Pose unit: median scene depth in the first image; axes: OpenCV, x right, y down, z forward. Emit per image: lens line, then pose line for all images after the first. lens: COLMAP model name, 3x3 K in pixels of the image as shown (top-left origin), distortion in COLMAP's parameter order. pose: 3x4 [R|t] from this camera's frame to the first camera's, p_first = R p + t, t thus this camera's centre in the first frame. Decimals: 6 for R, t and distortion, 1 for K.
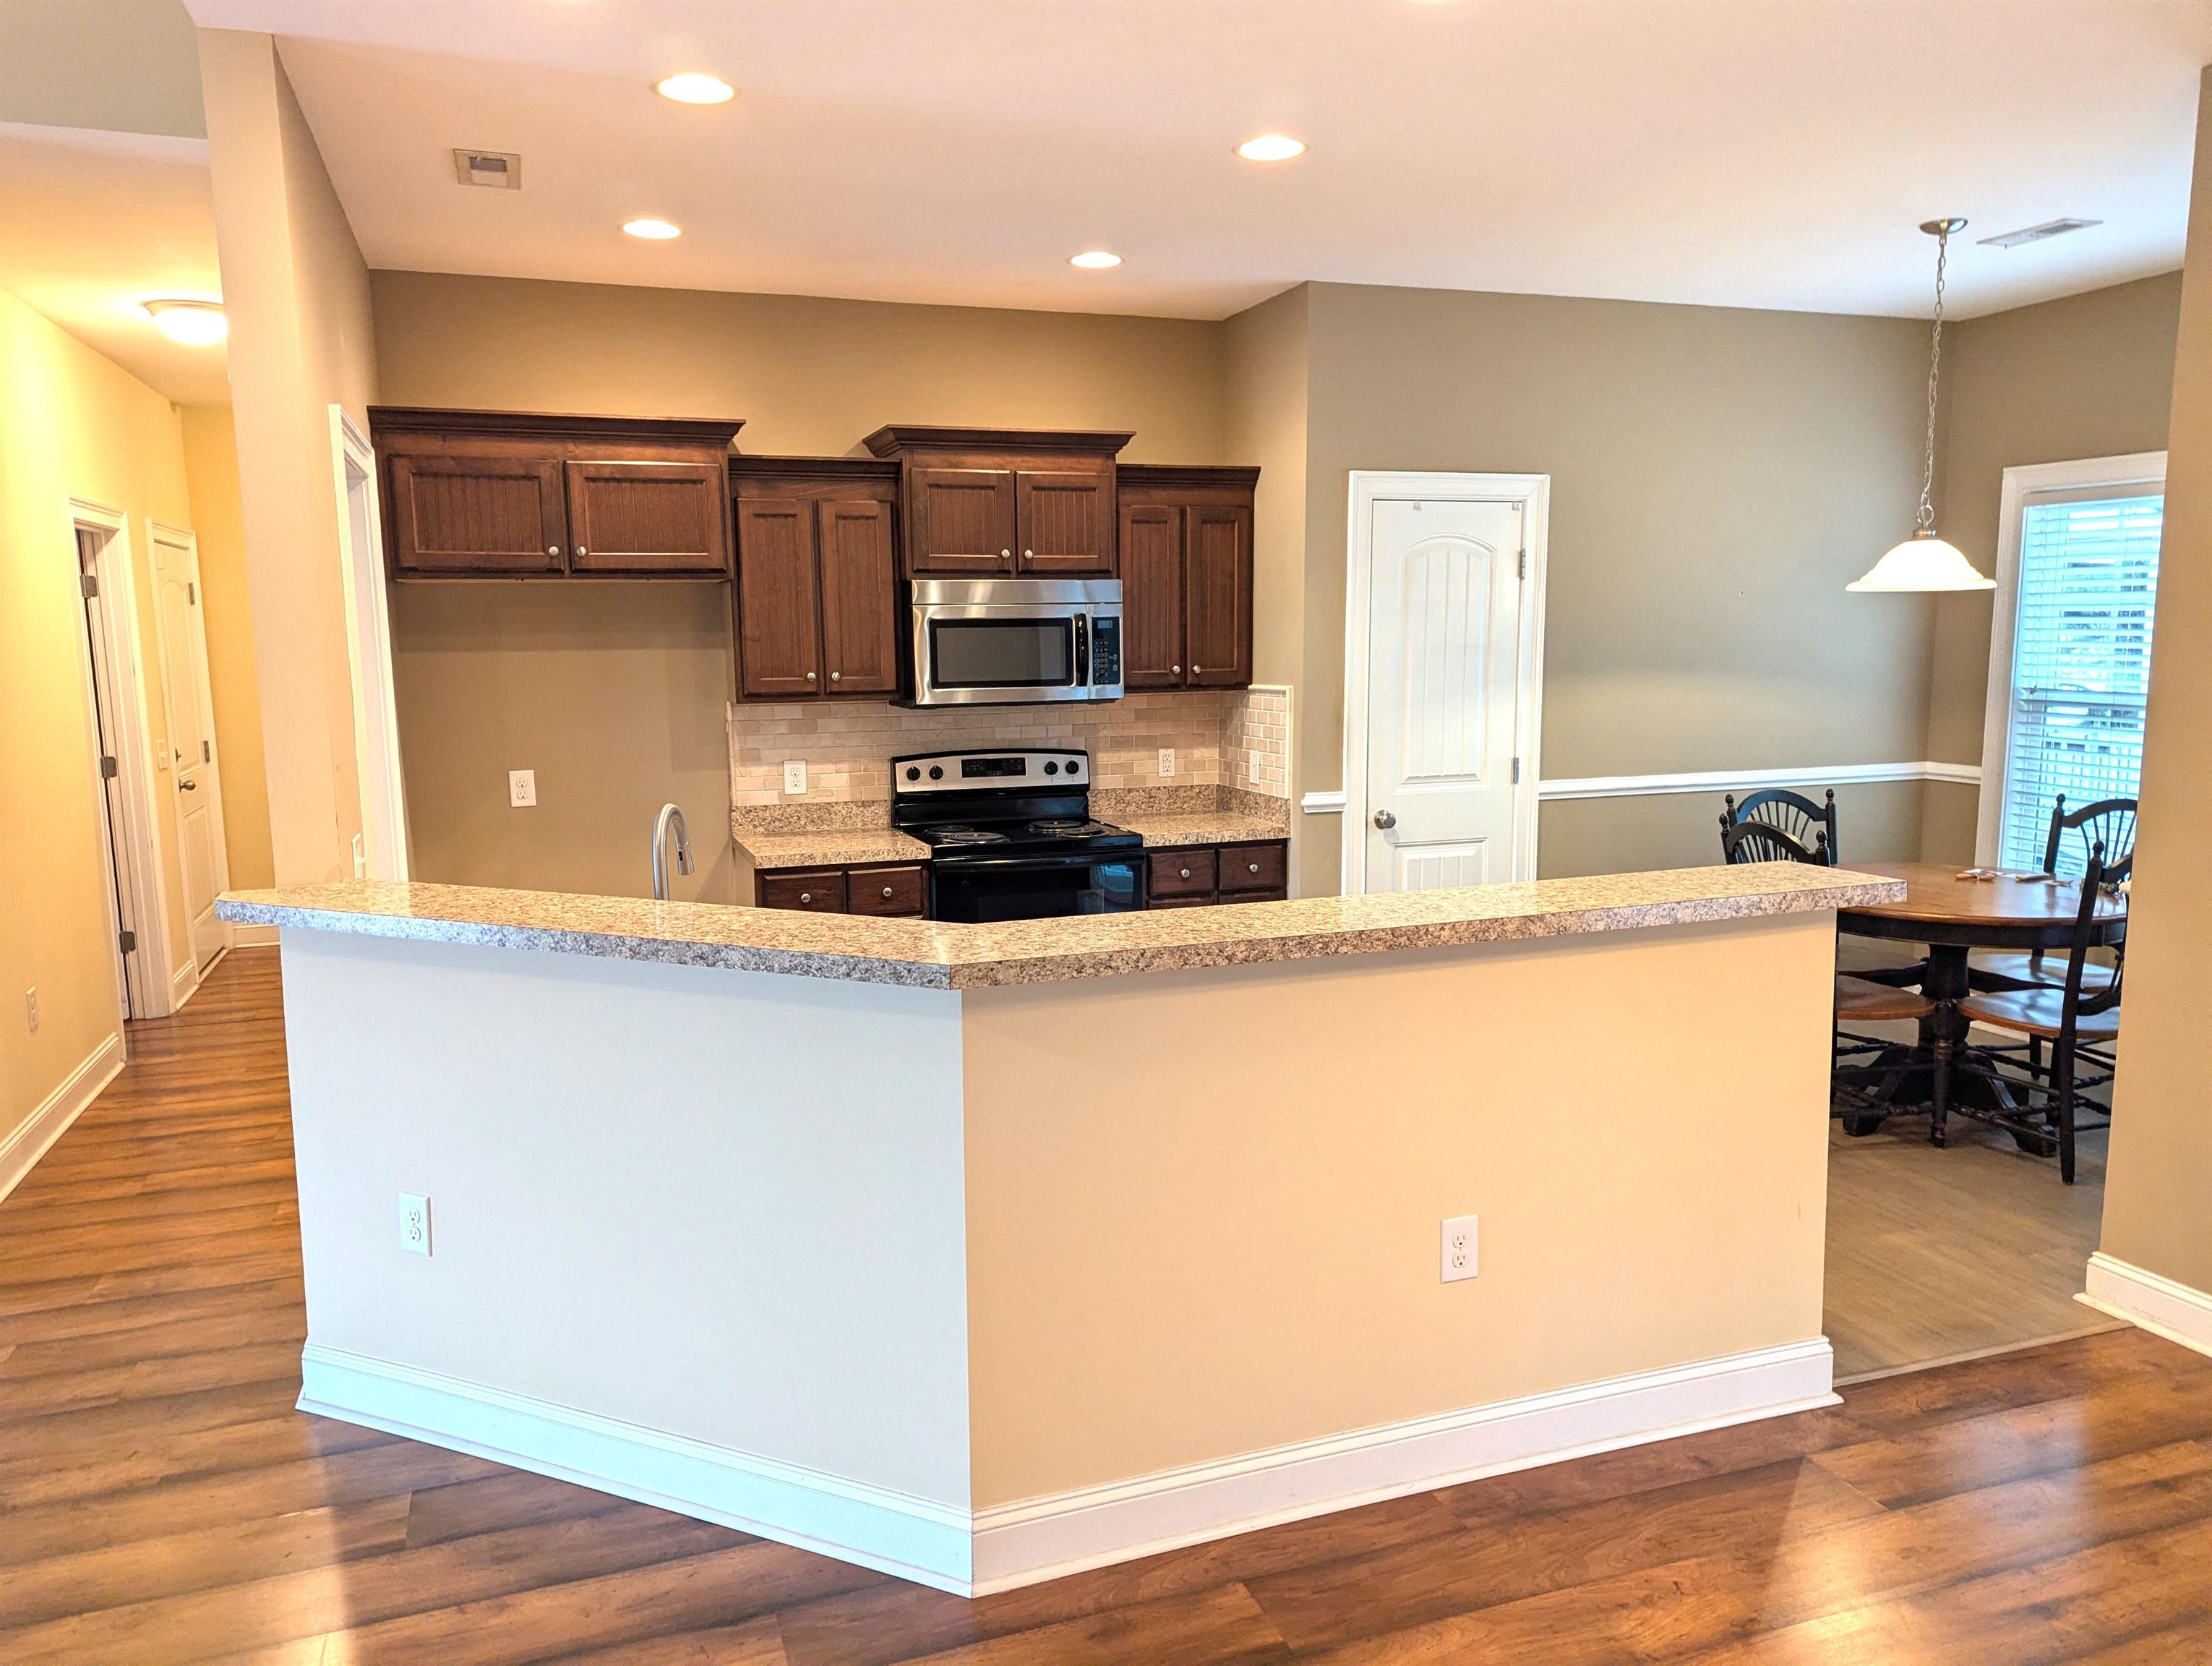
lens RADIAL K [[1542.9, 0, 1076.5], [0, 1542.9, 849.9], [0, 0, 1]] dist [0.078787, -0.072240]
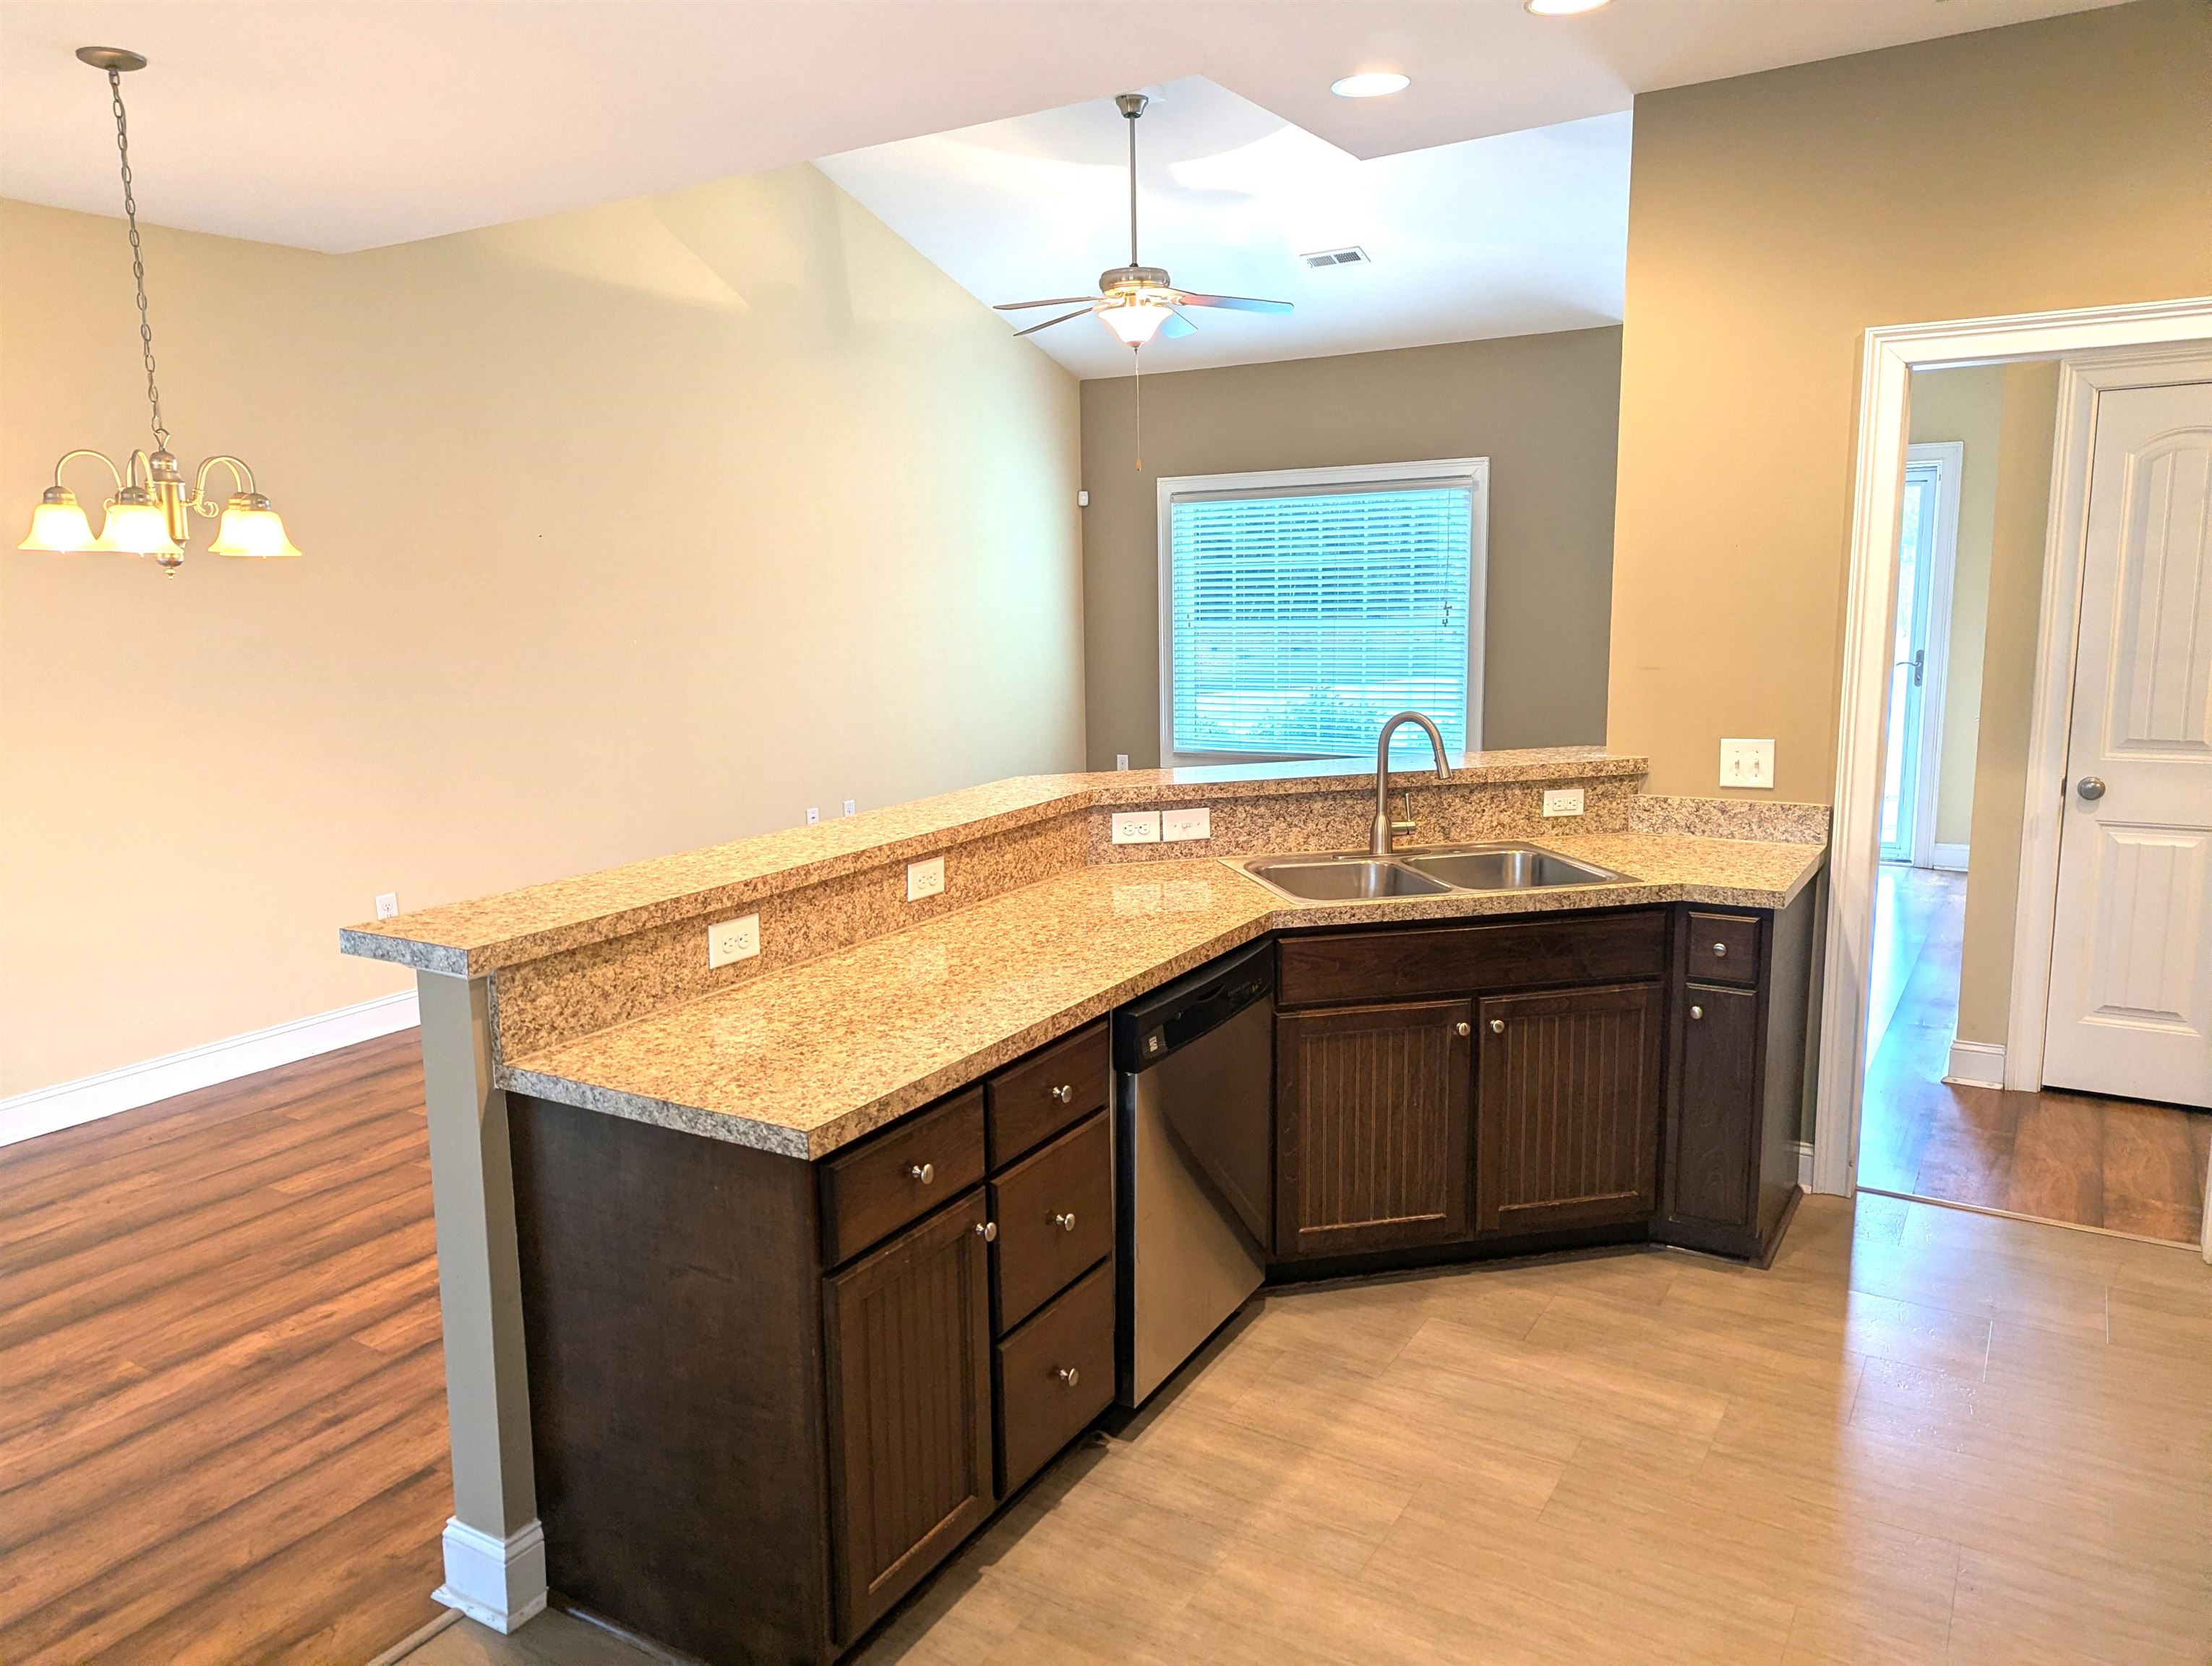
lens RADIAL K [[1553.8, 0, 1048.9], [0, 1553.8, 812.2], [0, 0, 1]] dist [0.056118, -0.000954]
pose [[-0.794879, 0.125236, -0.593703, 0.397657], [-0.052097, 0.960769, 0.272415, -0.154970], [0.604527, 0.247467, -0.757171, 1.011349]]
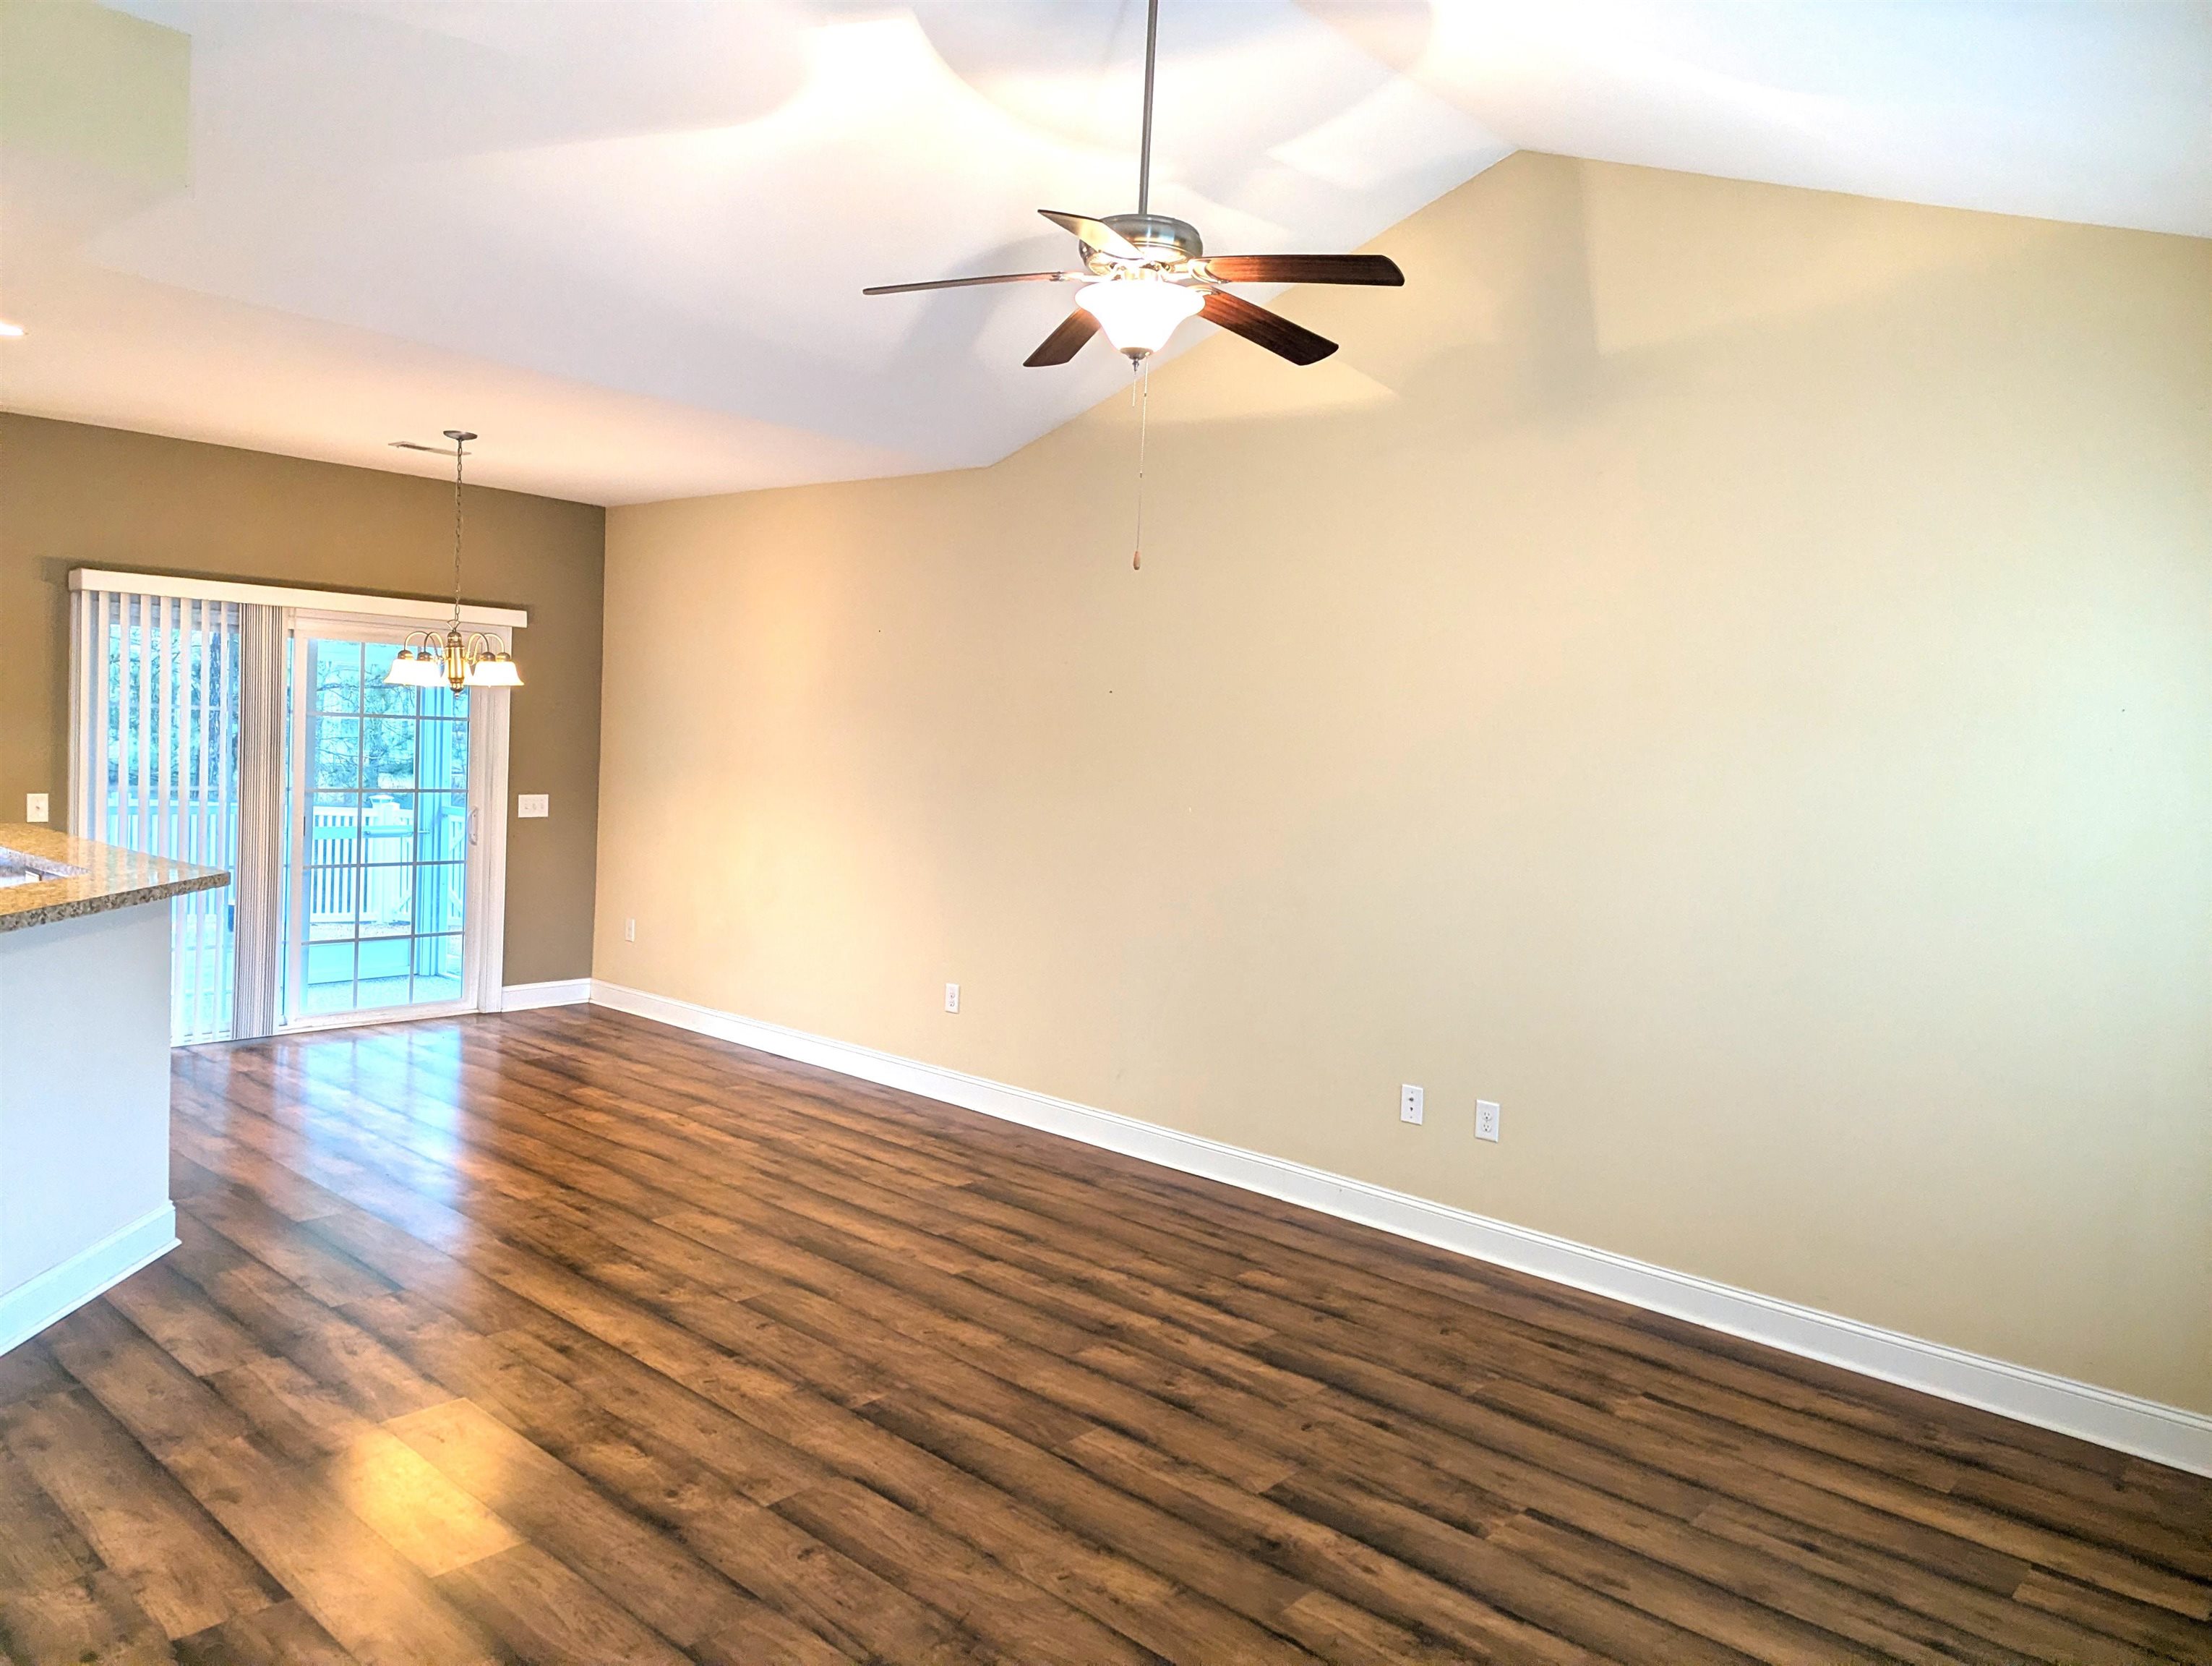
lens RADIAL K [[1544.9, 0, 1091.4], [0, 1544.9, 816.7], [0, 0, 1]] dist [0.077979, -0.069639]
pose [[-0.477793, -0.058841, 0.876500, -1.003745], [0.083621, 0.990177, 0.112056, -0.053627], [-0.874483, 0.126833, -0.468179, 0.420454]]
